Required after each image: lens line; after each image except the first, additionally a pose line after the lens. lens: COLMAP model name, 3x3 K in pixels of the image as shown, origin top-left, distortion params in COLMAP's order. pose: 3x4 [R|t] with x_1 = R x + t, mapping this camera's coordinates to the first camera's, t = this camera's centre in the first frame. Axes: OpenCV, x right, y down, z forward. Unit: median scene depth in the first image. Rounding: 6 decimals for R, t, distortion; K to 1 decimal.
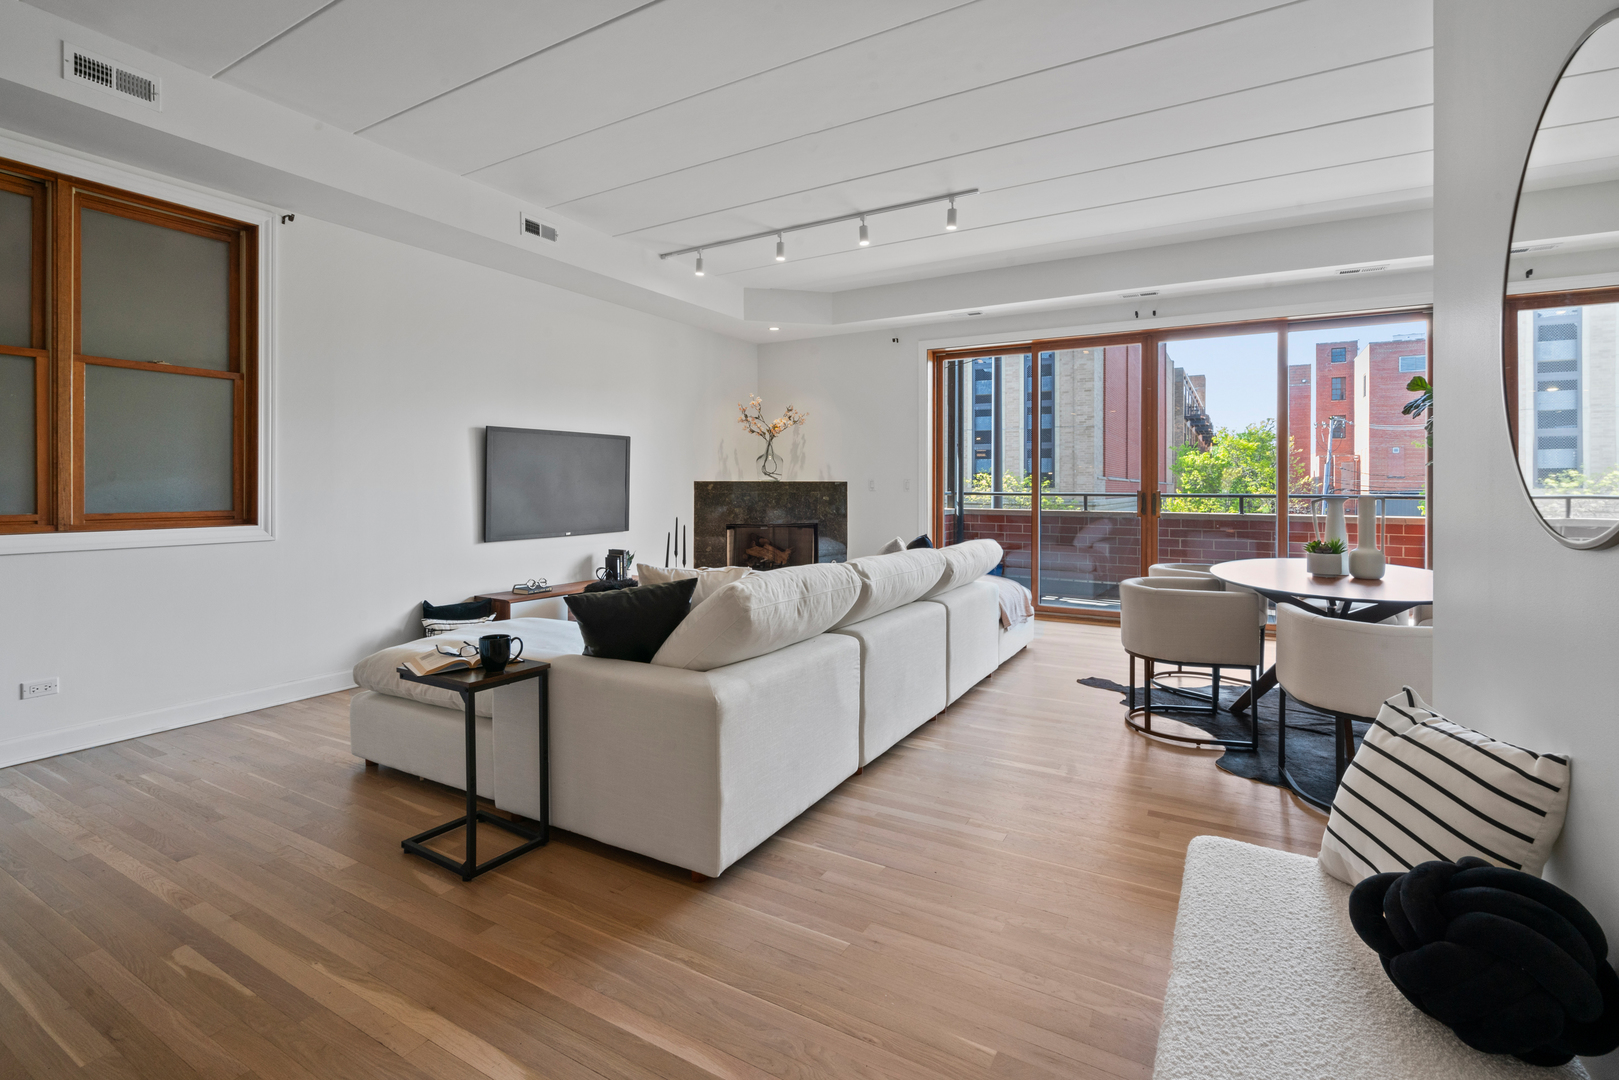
lens RADIAL K [[749.2, 0, 809.9], [0, 749.2, 486.4], [0, 0, 1]] dist [-0.002764, 0.000015]
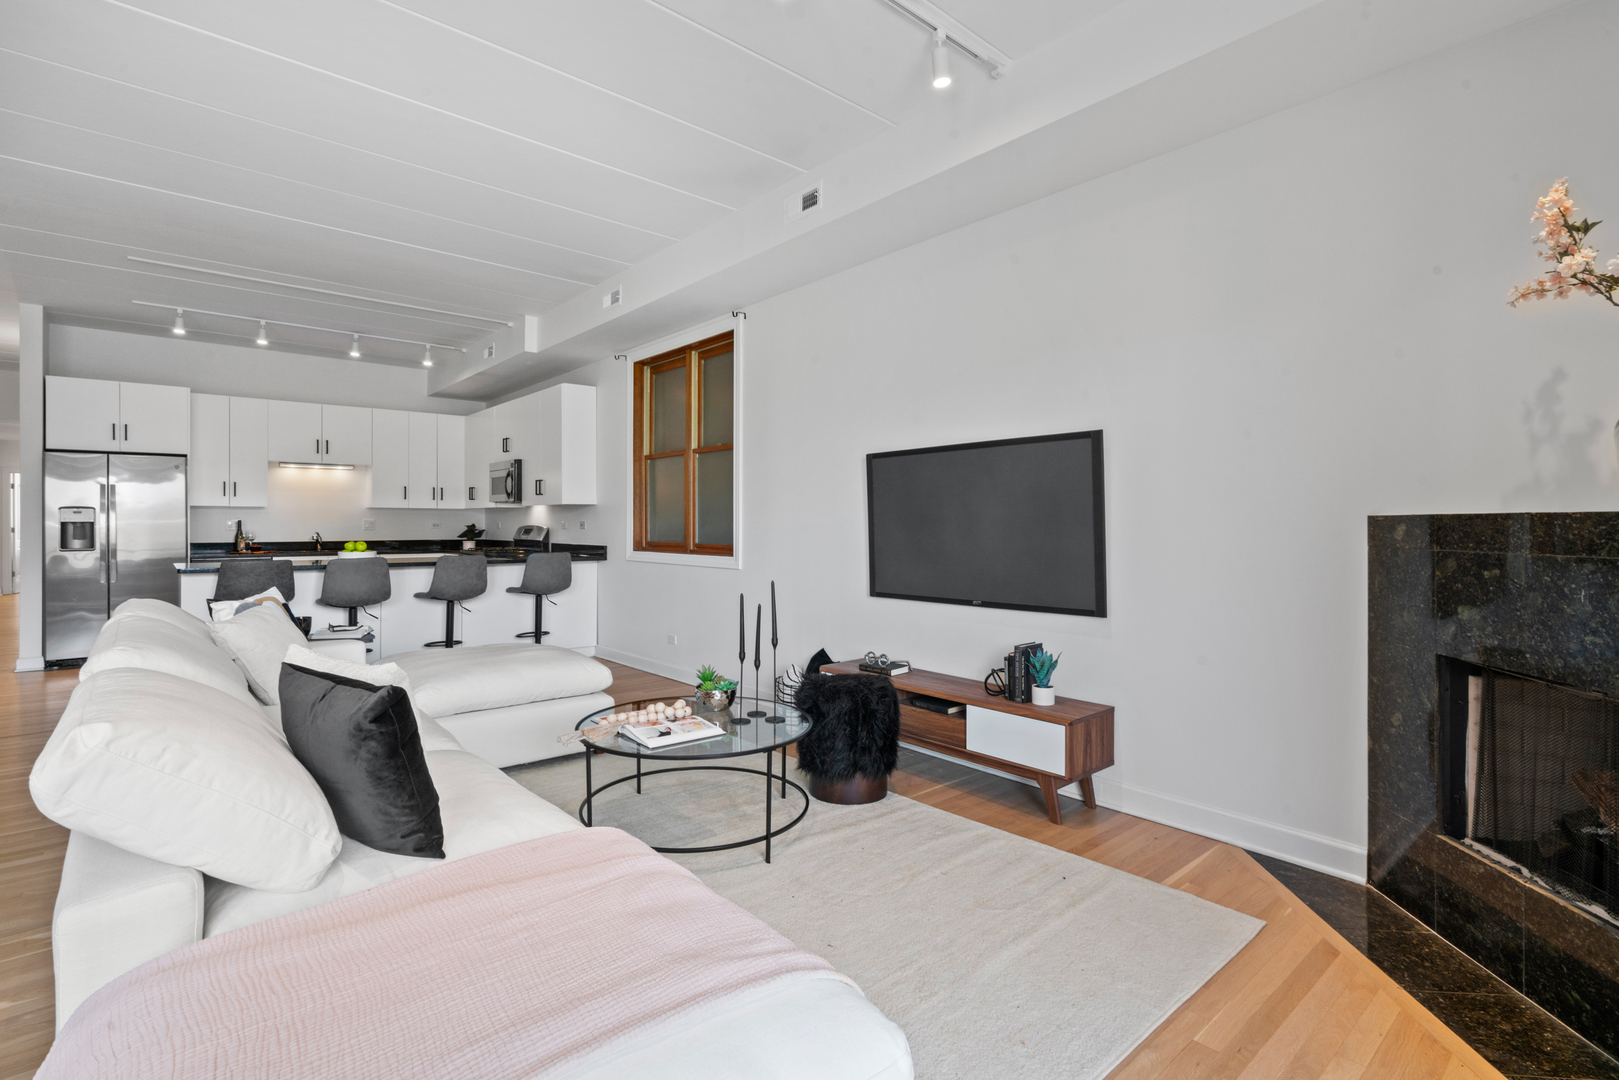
lens RADIAL K [[760.0, 0, 807.1], [0, 760.0, 522.4], [0, 0, 1]] dist [-0.002216, 0.000467]
pose [[-0.333086, -0.001677, -0.942895, 0.270874], [-0.000804, 0.999999, -0.001495, -0.004186], [0.942896, 0.000260, -0.333087, 0.894986]]
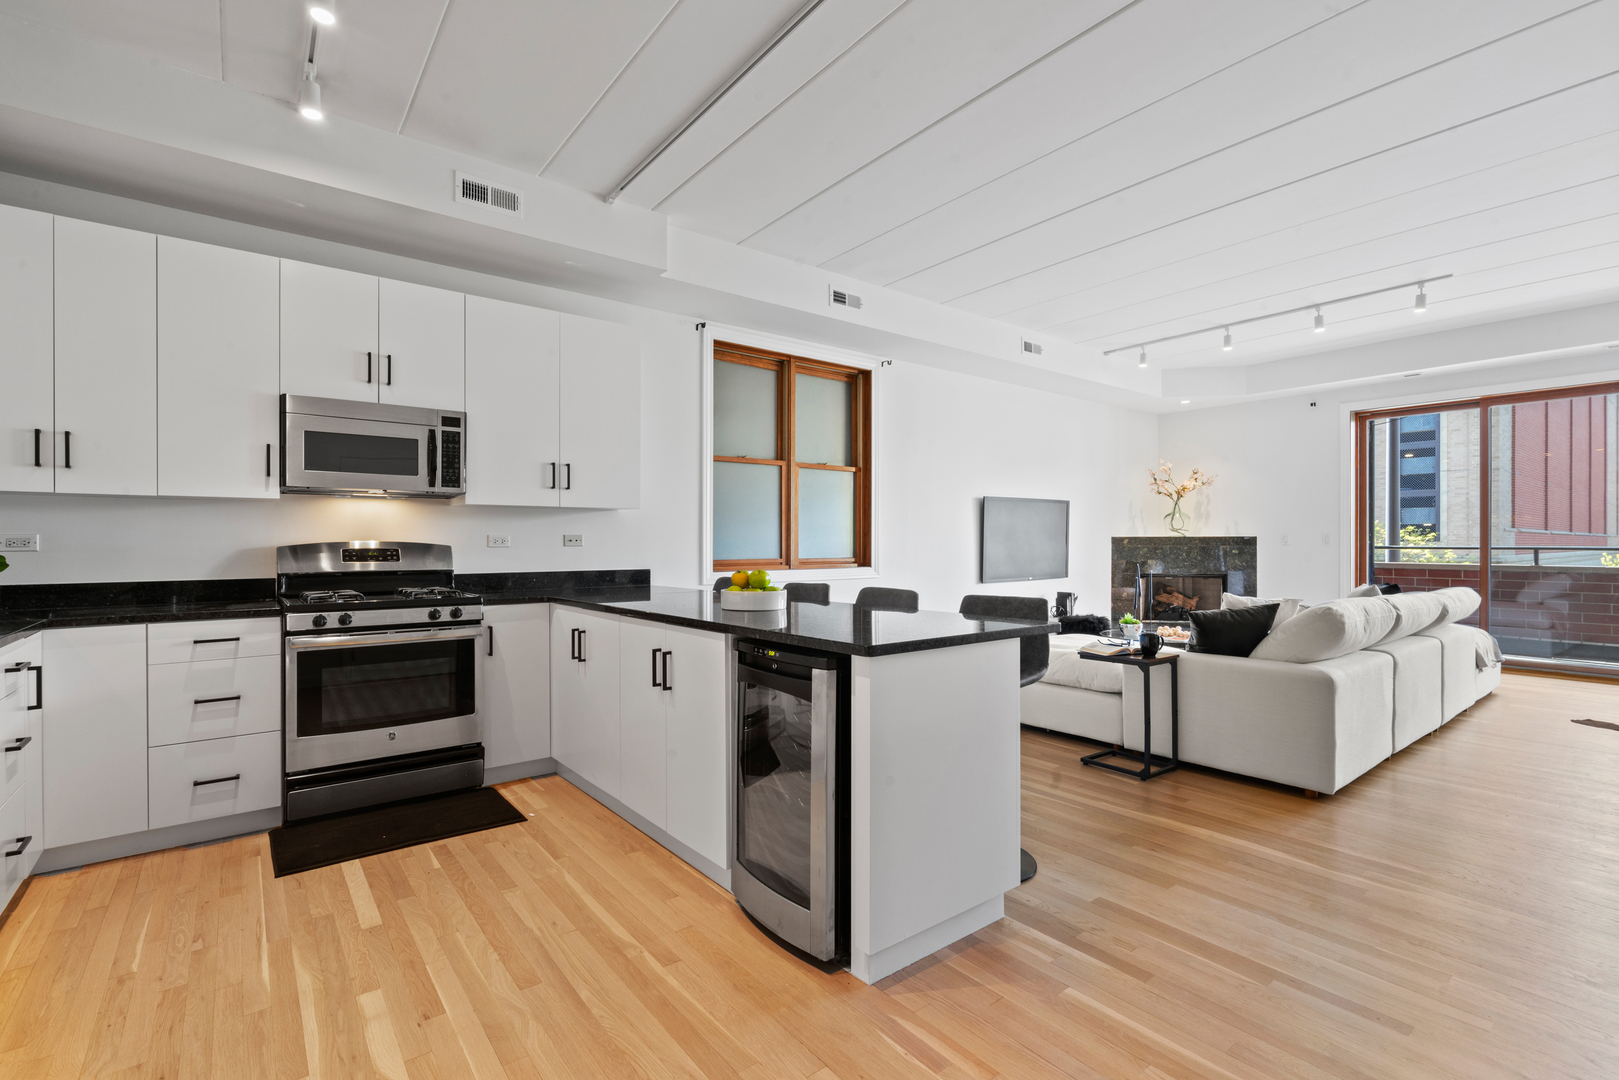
lens RADIAL K [[731.5, 0, 809.5], [0, 731.5, 540.0], [0, 0, 1]] dist [-0.000732, 0.000275]
pose [[0.928858, -0.003636, -0.370417, -0.173984], [0.002887, 0.999993, -0.002574, -0.000198], [0.370424, 0.001322, 0.928862, -0.245366]]
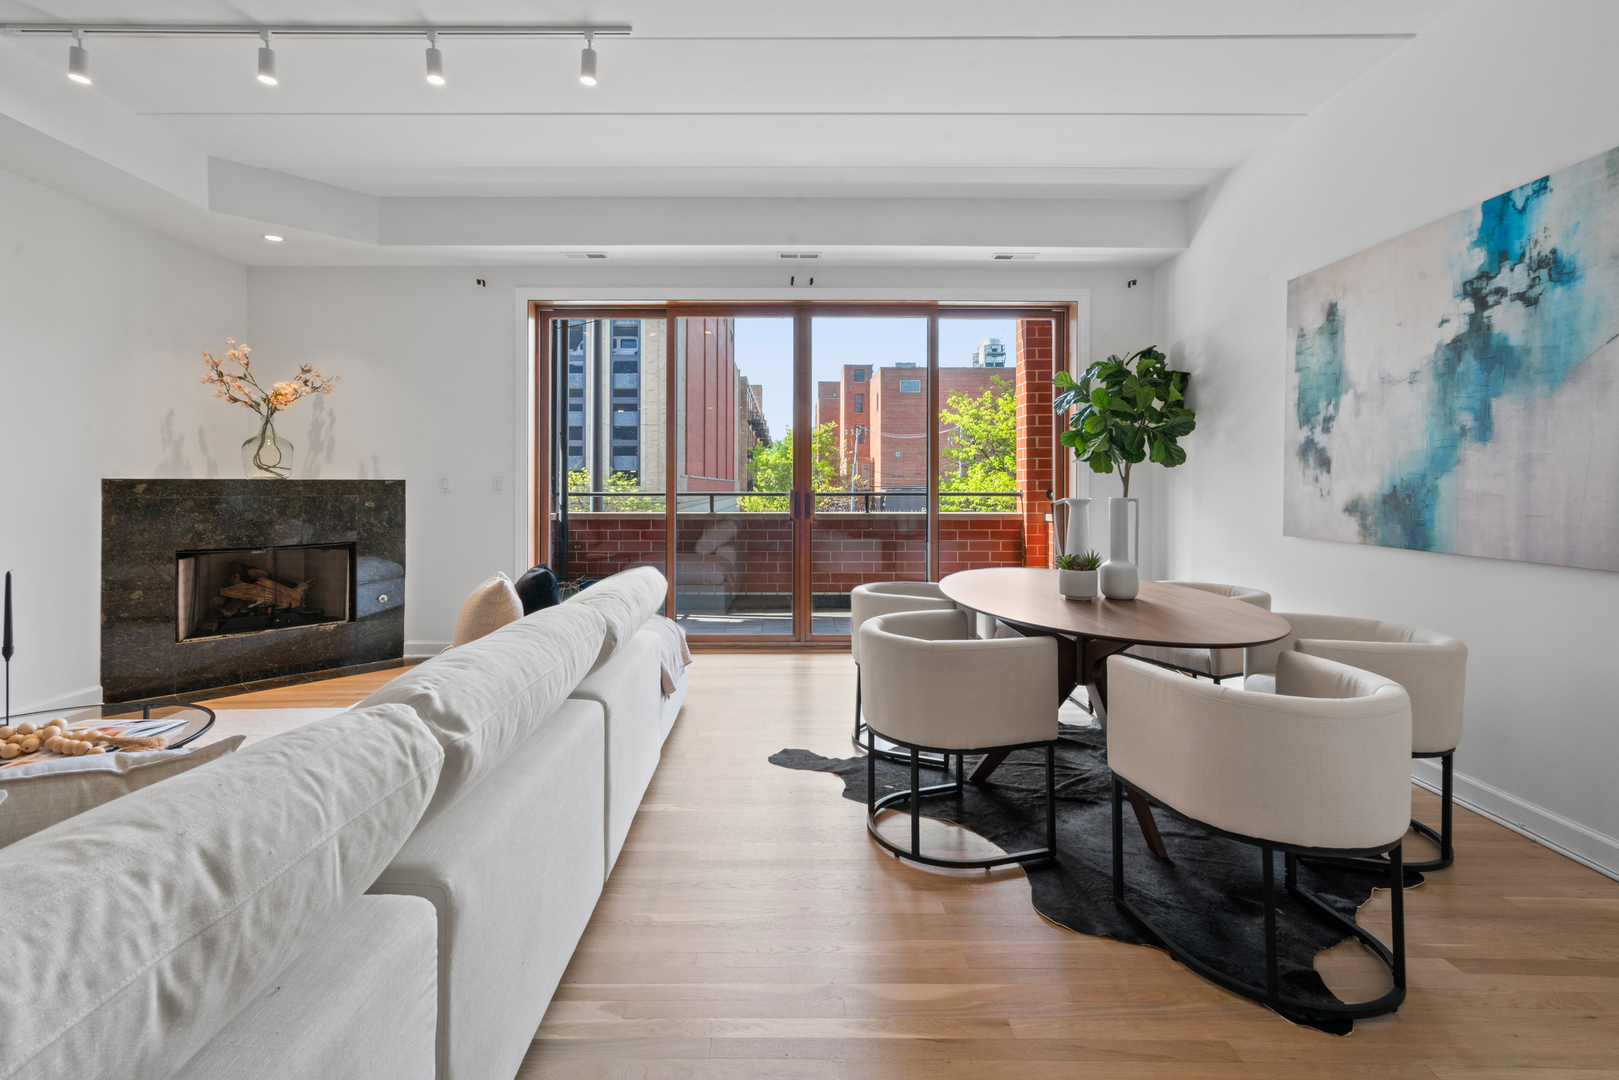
lens RADIAL K [[735.6, 0, 785.1], [0, 735.6, 484.8], [0, 0, 1]] dist [0.015443, 0.000632]
pose [[0.866324, -0.003648, 0.499469, 0.013809], [0.003298, 0.999993, 0.001583, -0.001576], [-0.499471, 0.000276, 0.866330, 0.250567]]
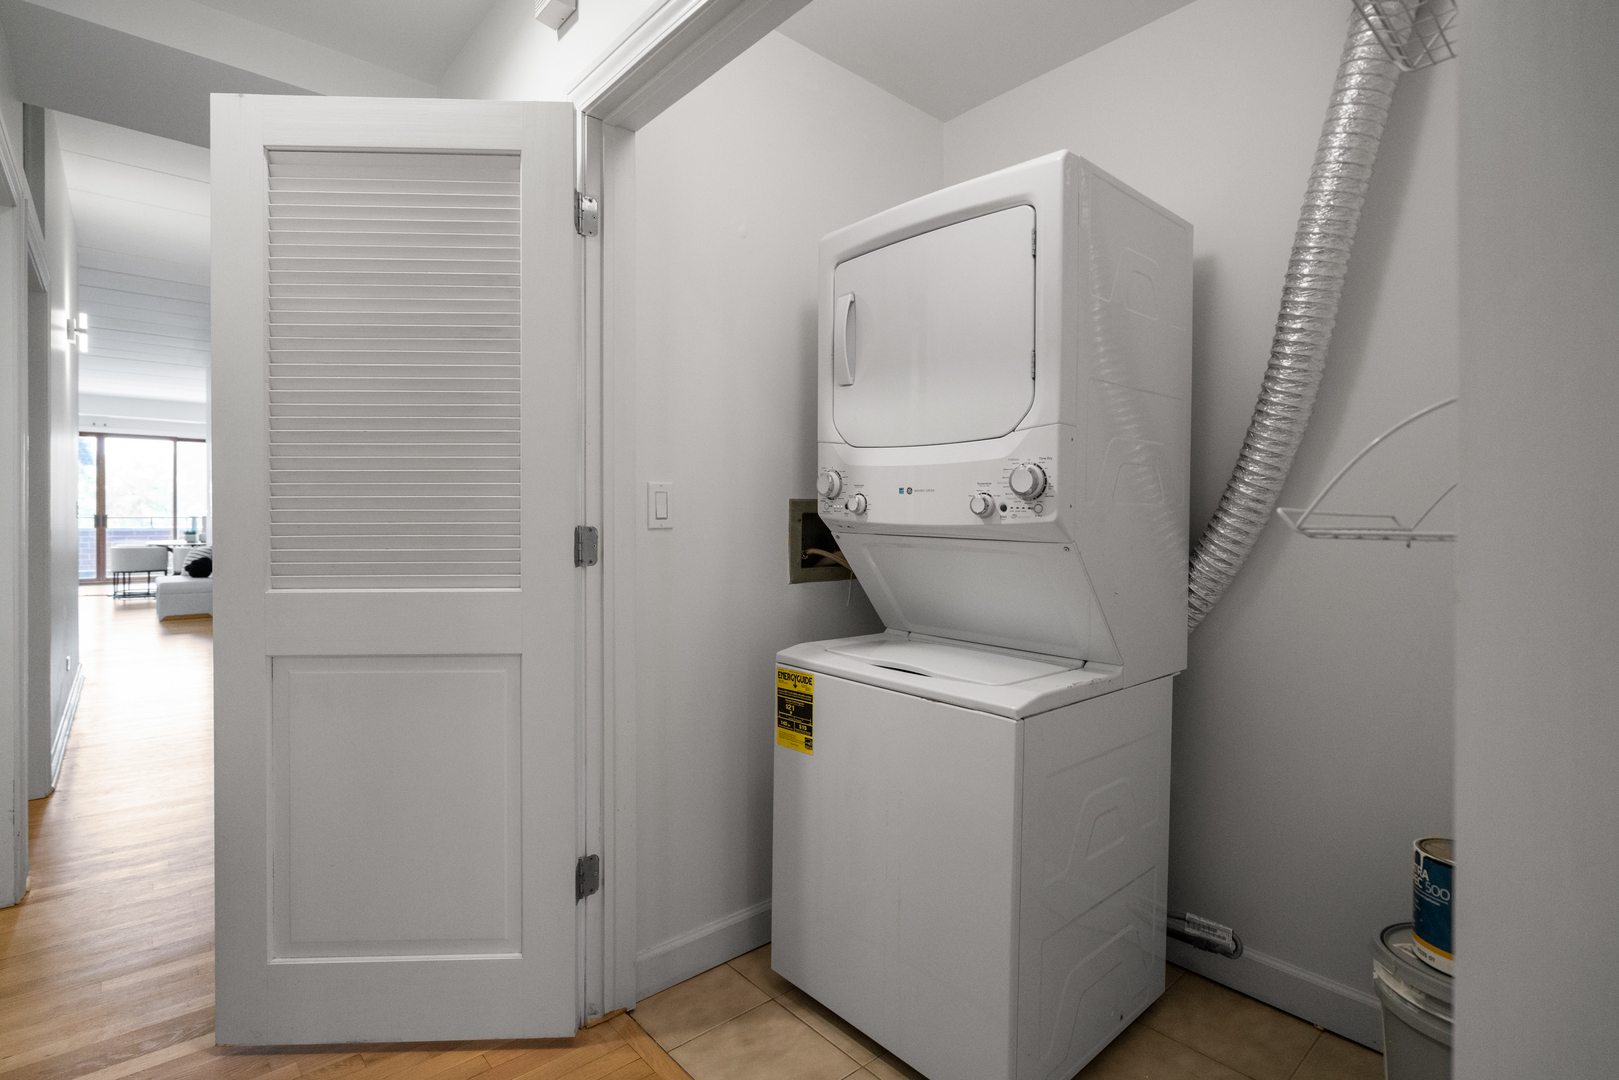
lens RADIAL K [[760.0, 0, 807.1], [0, 760.0, 522.4], [0, 0, 1]] dist [-0.002216, 0.000467]
pose [[0.319283, -0.004446, 0.947649, -0.743997], [0.000550, 0.999990, 0.004506, 0.015742], [-0.947659, -0.000918, 0.319282, -1.227136]]
